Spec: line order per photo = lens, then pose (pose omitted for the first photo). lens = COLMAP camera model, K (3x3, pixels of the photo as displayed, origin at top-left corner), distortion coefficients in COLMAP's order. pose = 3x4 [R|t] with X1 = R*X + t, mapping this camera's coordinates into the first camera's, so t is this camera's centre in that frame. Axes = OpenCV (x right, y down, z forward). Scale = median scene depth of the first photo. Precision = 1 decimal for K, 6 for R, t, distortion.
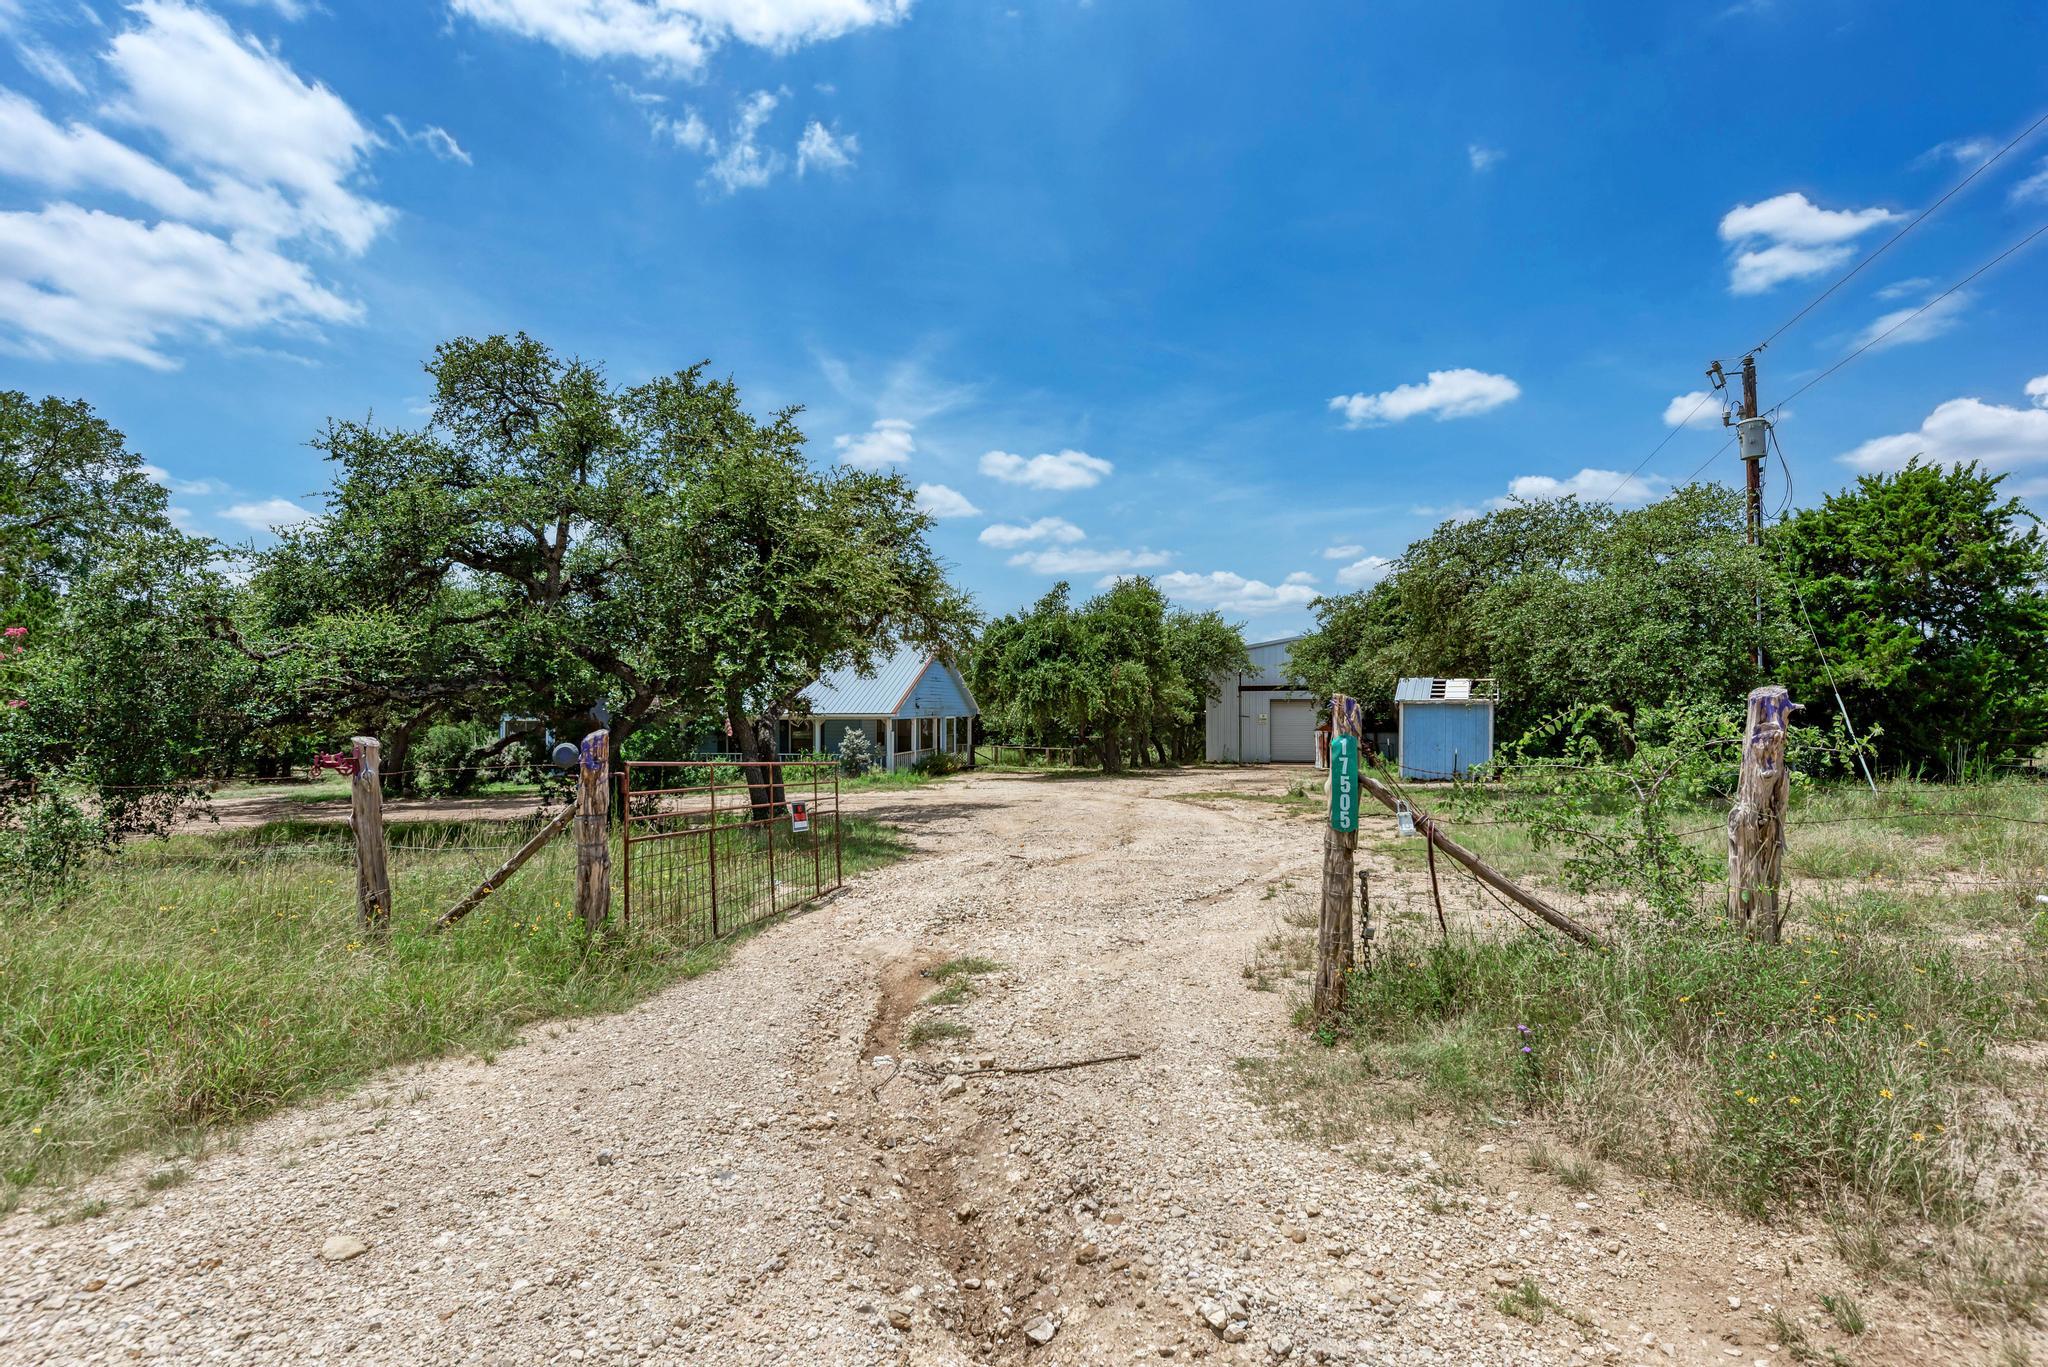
lens RADIAL K [[1003.4, 0, 1031.3], [0, 1003.4, 692.9], [0, 0, 1]] dist [-0.000538, 0.000105]
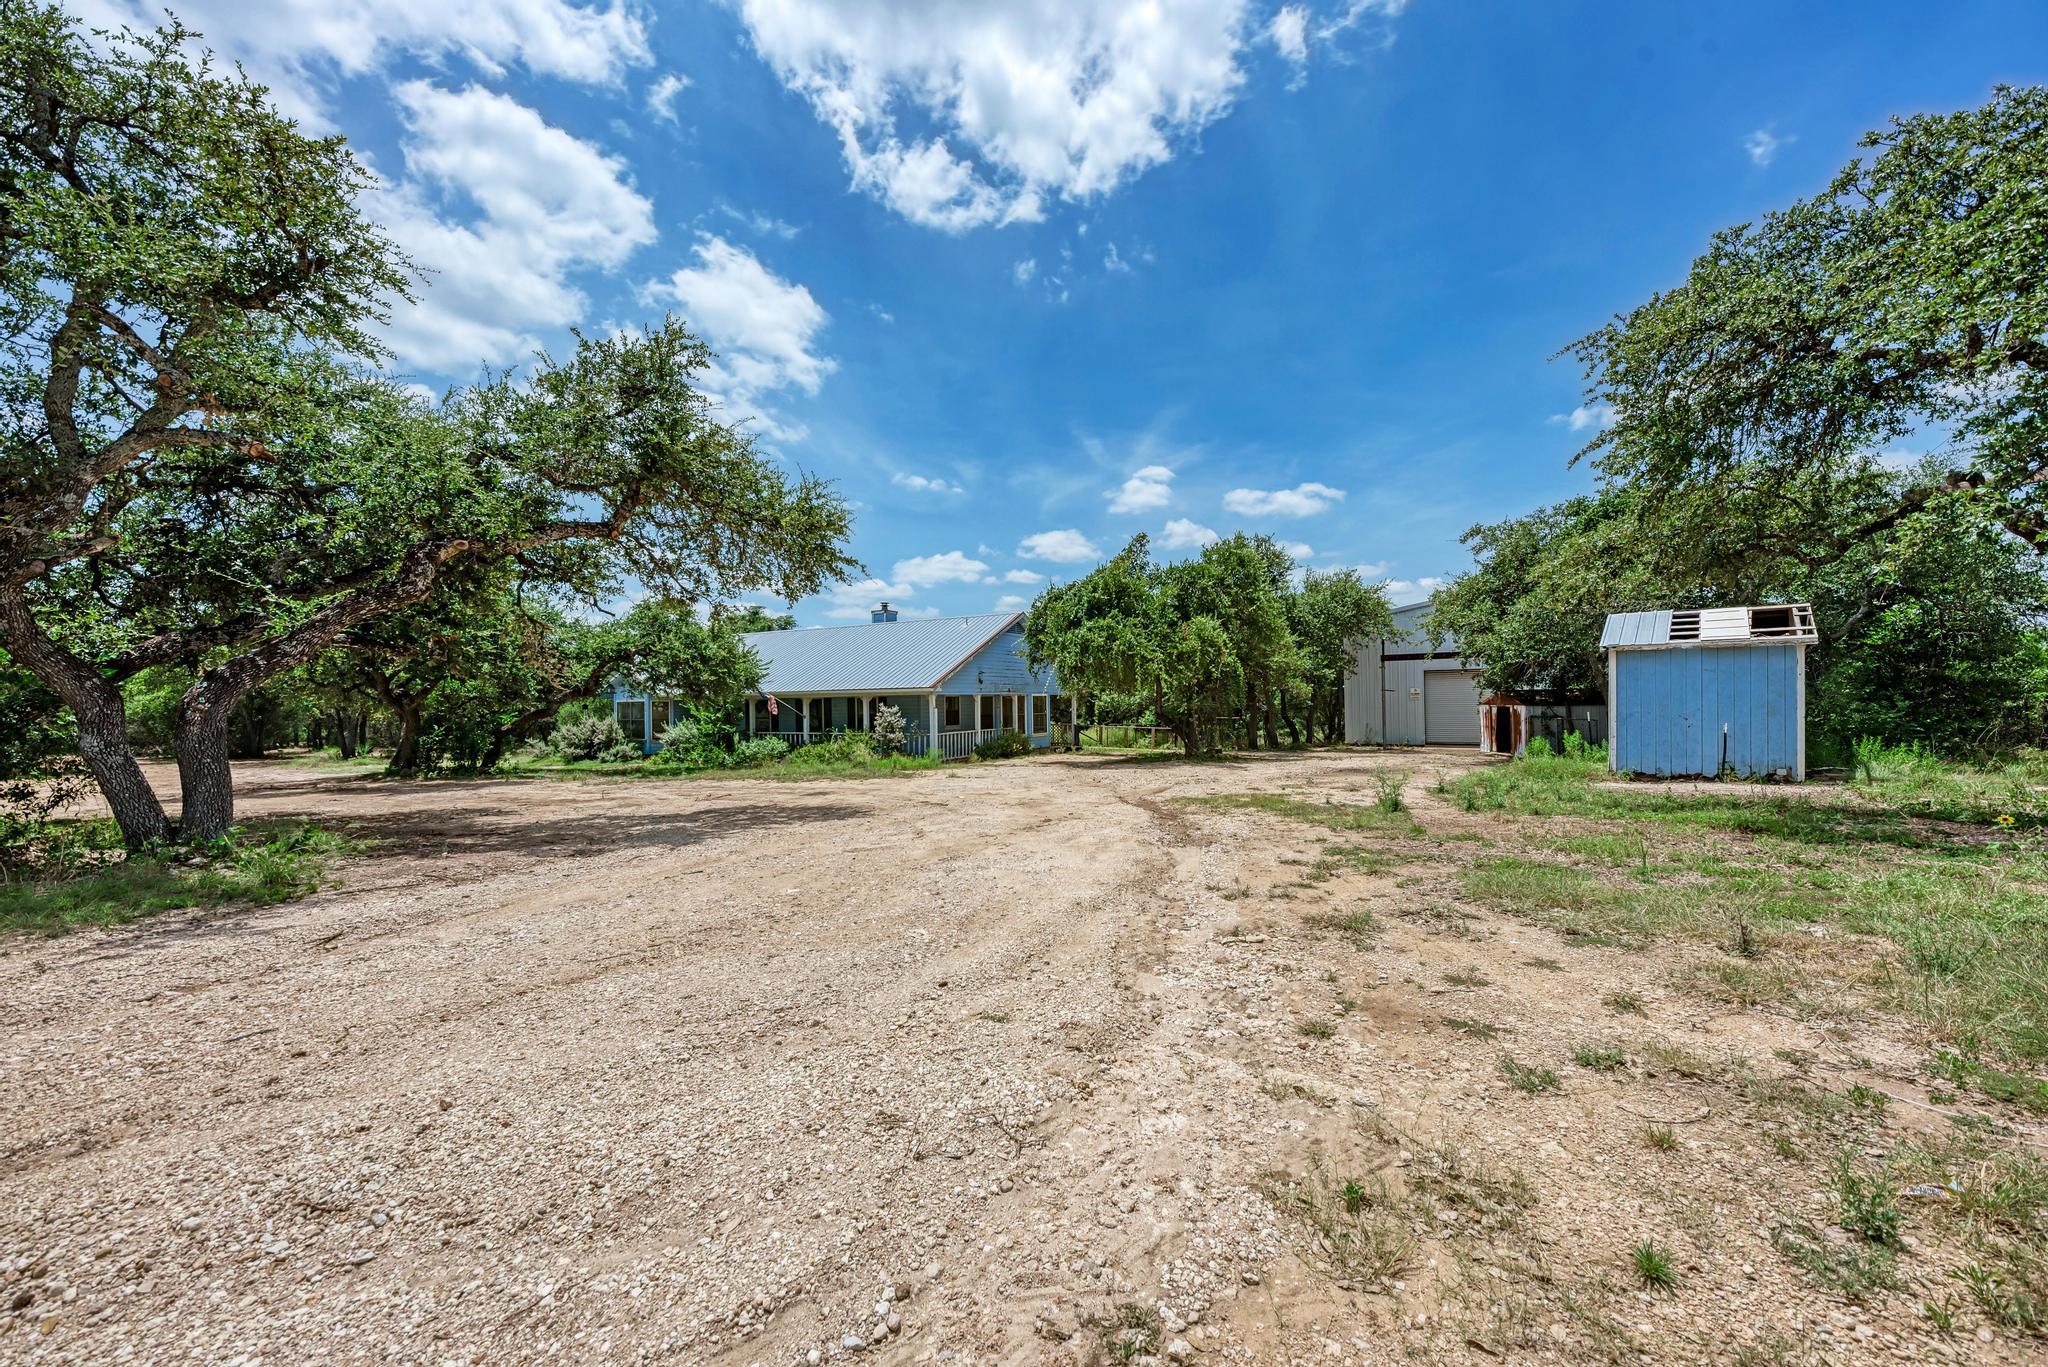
lens RADIAL K [[771.4, 0, 1007.6], [0, 771.4, 689.2], [0, 0, 1]] dist [-0.002575, -0.000200]
pose [[0.953547, -0.015409, -0.300849, 0.122415], [0.015414, 0.999878, -0.002356, 0.022564], [0.300848, -0.002391, 0.953669, 0.342189]]
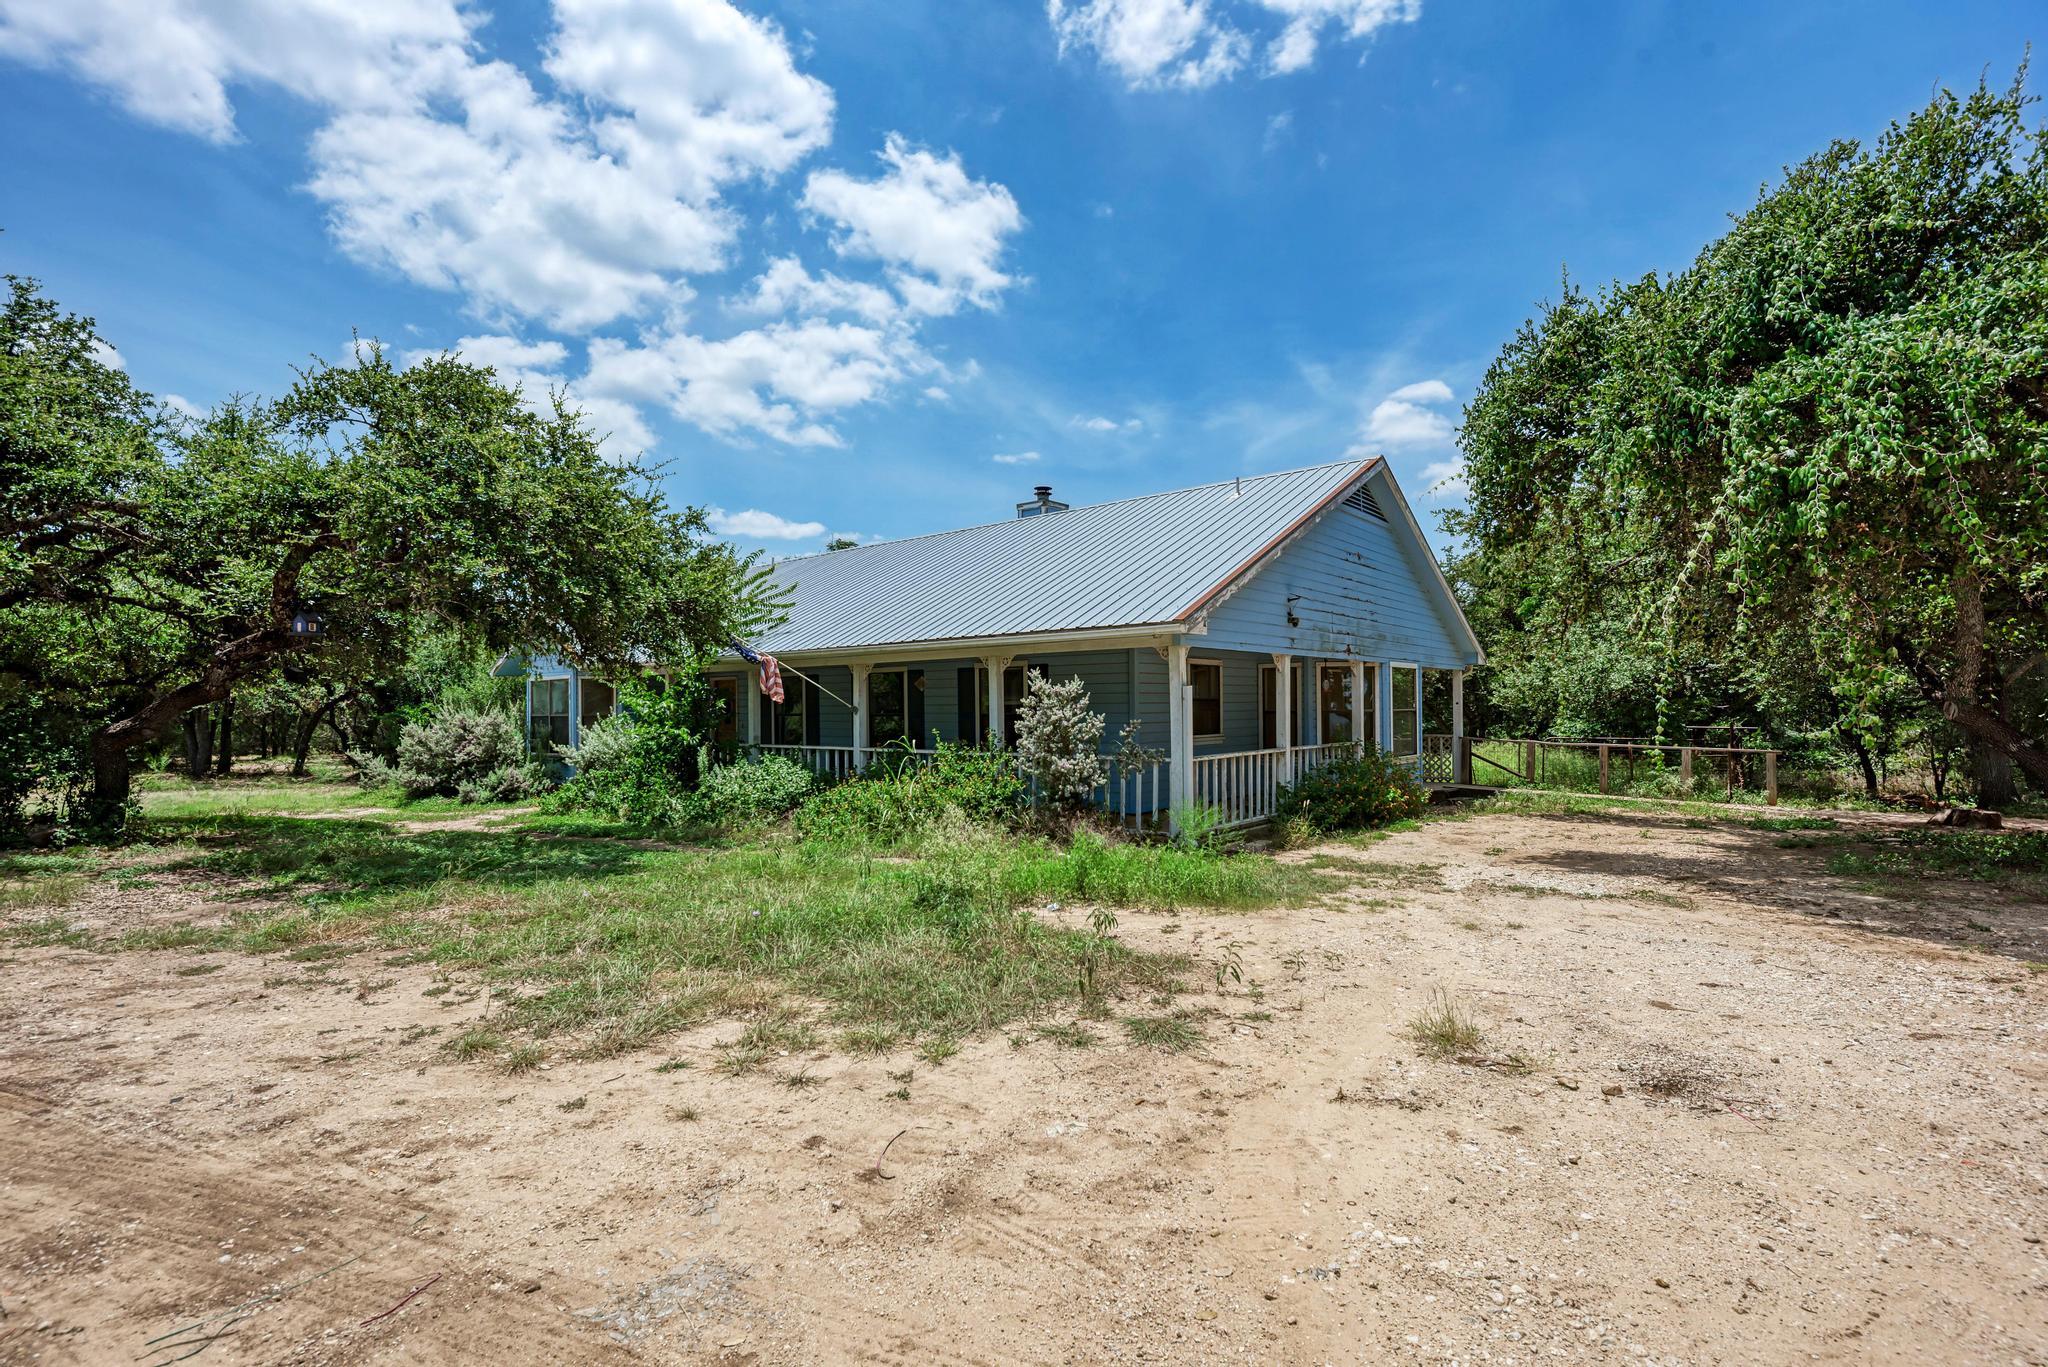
lens RADIAL K [[950.4, 0, 1014.7], [0, 950.4, 709.7], [0, 0, 1]] dist [0.002800, 0.000166]
pose [[0.878781, -0.001859, -0.477222, -0.041527], [0.011178, 0.999798, 0.016691, 0.037861], [0.477095, -0.020002, 0.878624, 0.671602]]
